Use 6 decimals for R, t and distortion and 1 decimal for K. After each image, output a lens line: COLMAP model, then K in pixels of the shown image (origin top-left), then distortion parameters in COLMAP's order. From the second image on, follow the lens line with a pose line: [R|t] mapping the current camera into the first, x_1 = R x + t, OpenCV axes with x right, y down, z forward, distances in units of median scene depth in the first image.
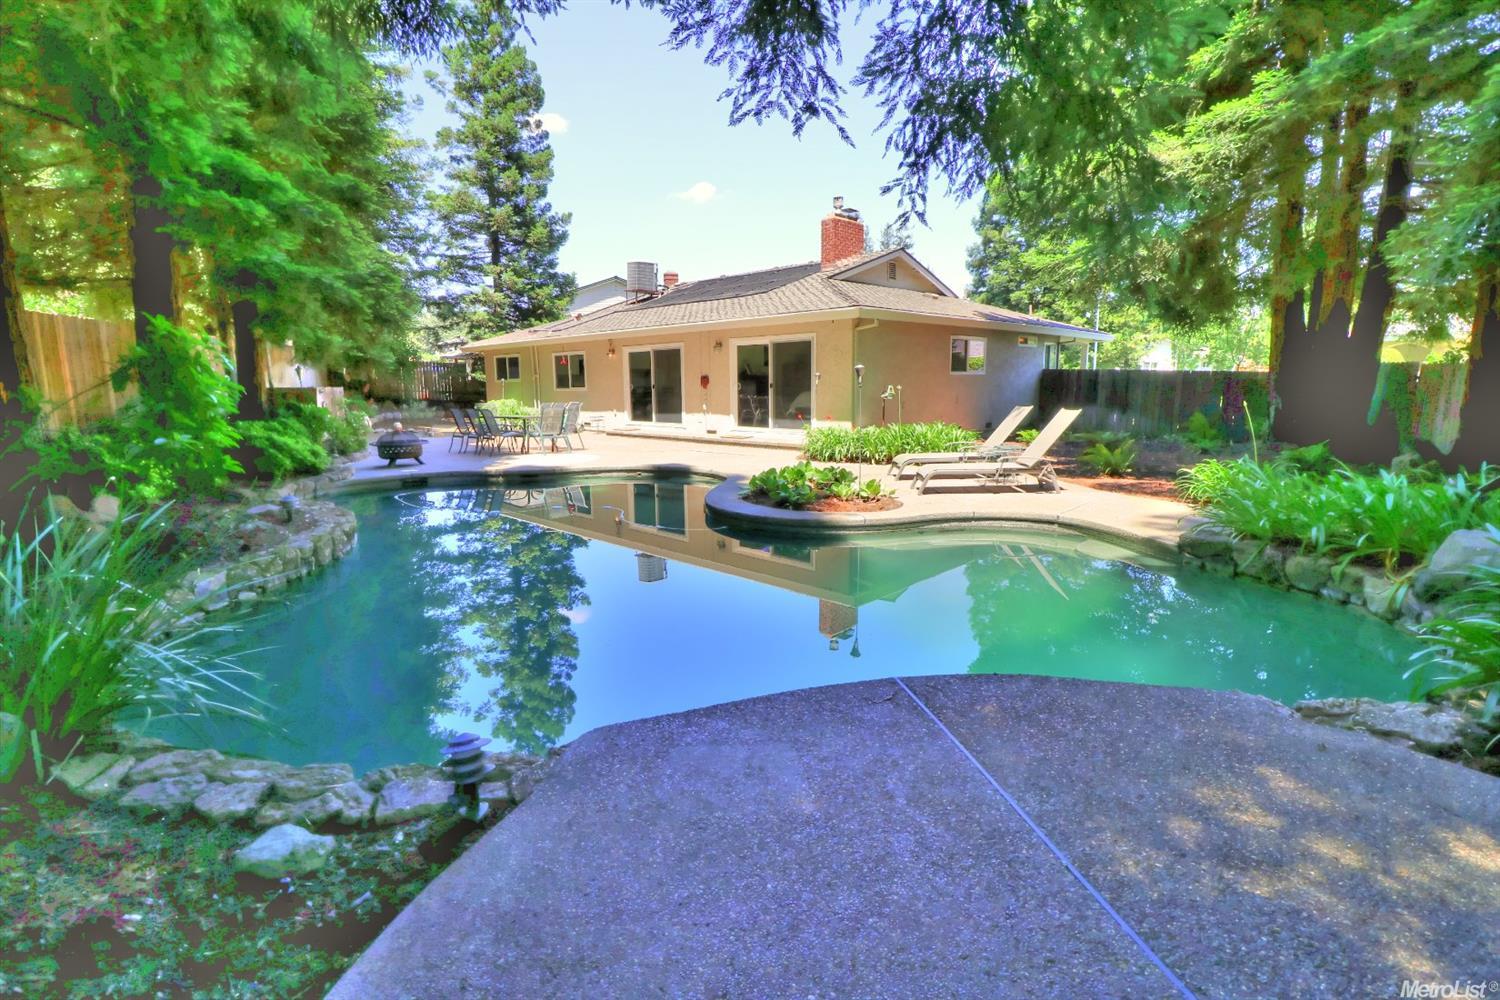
lens RADIAL K [[705.5, 0, 732.7], [0, 705.5, 488.5], [0, 0, 1]] dist [-0.007189, -0.008696]
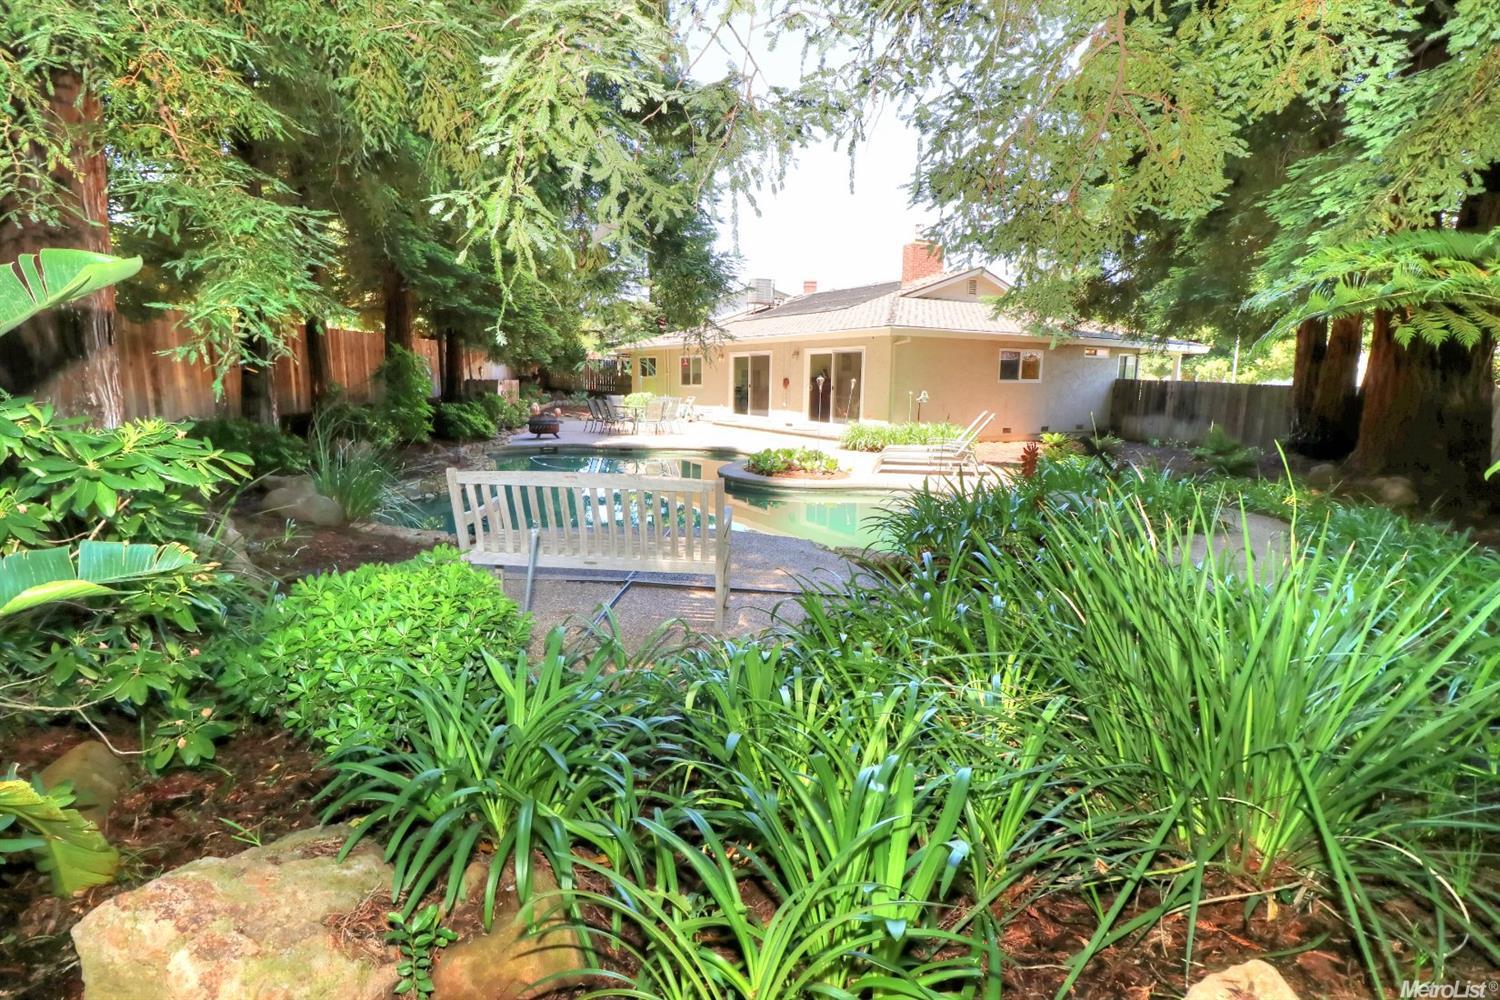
lens RADIAL K [[705.5, 0, 724.7], [0, 705.5, 491.9], [0, 0, 1]] dist [-0.007189, -0.008696]
pose [[0.967214, 0.063250, -0.245962, 0.157775], [-0.060753, 0.997995, 0.017737, 0.018289], [0.246591, -0.002213, 0.969117, -0.186594]]
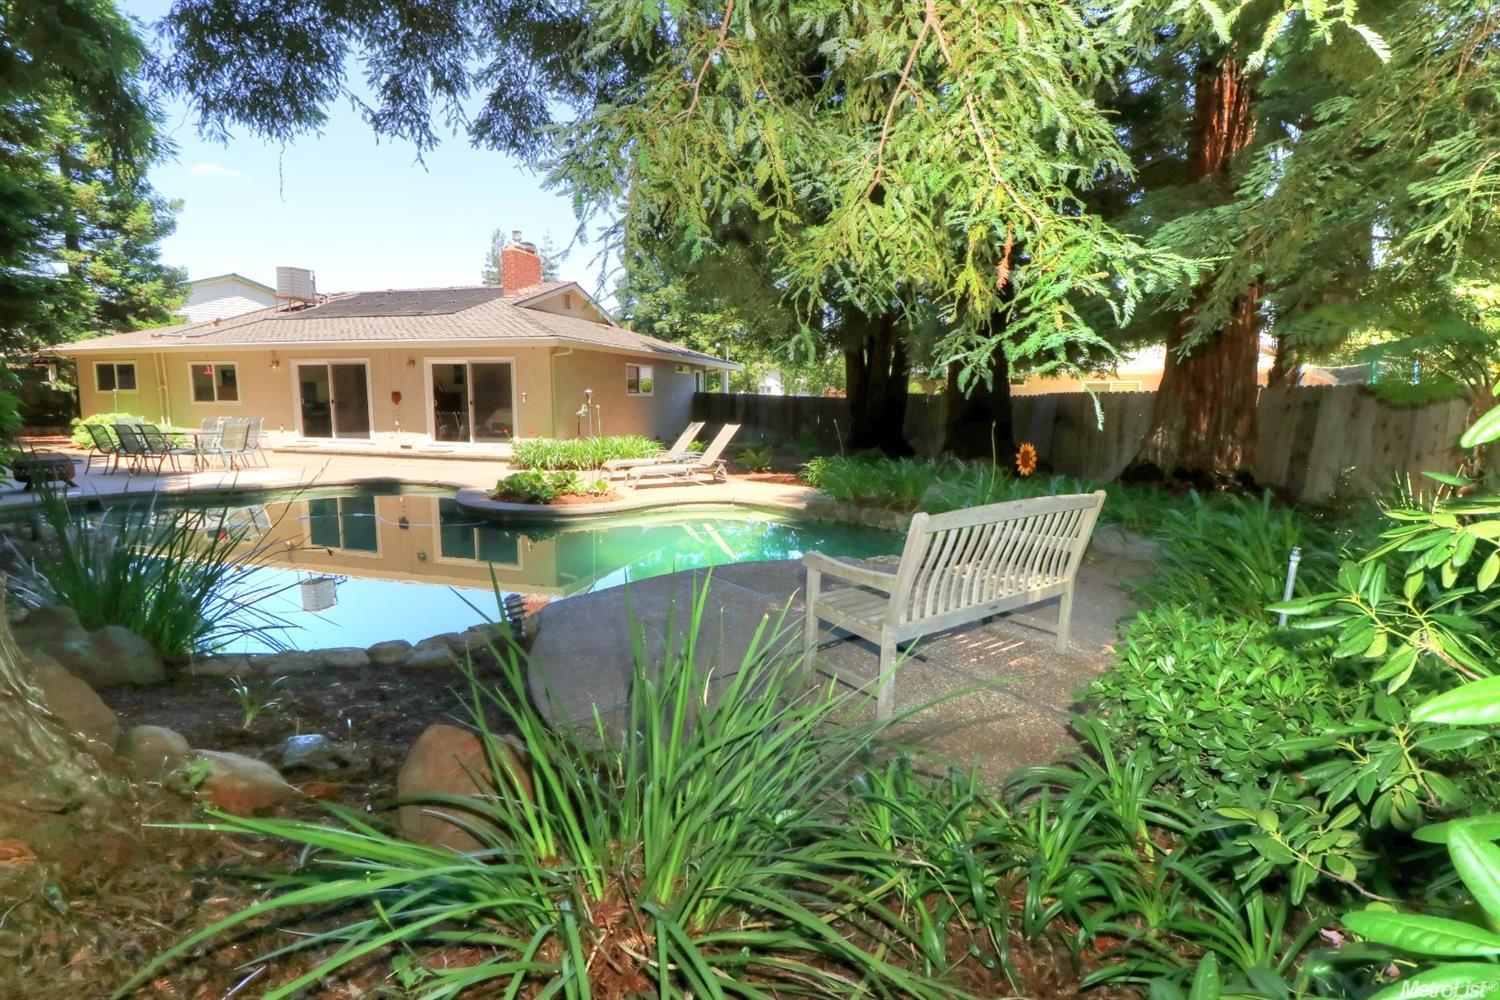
lens RADIAL K [[705.5, 0, 740.6], [0, 705.5, 488.3], [0, 0, 1]] dist [-0.007189, -0.008696]
pose [[0.876861, -0.041379, 0.478960, -0.089780], [0.052787, 0.998552, -0.010372, 0.014347], [-0.477838, 0.034378, 0.877775, -0.115830]]
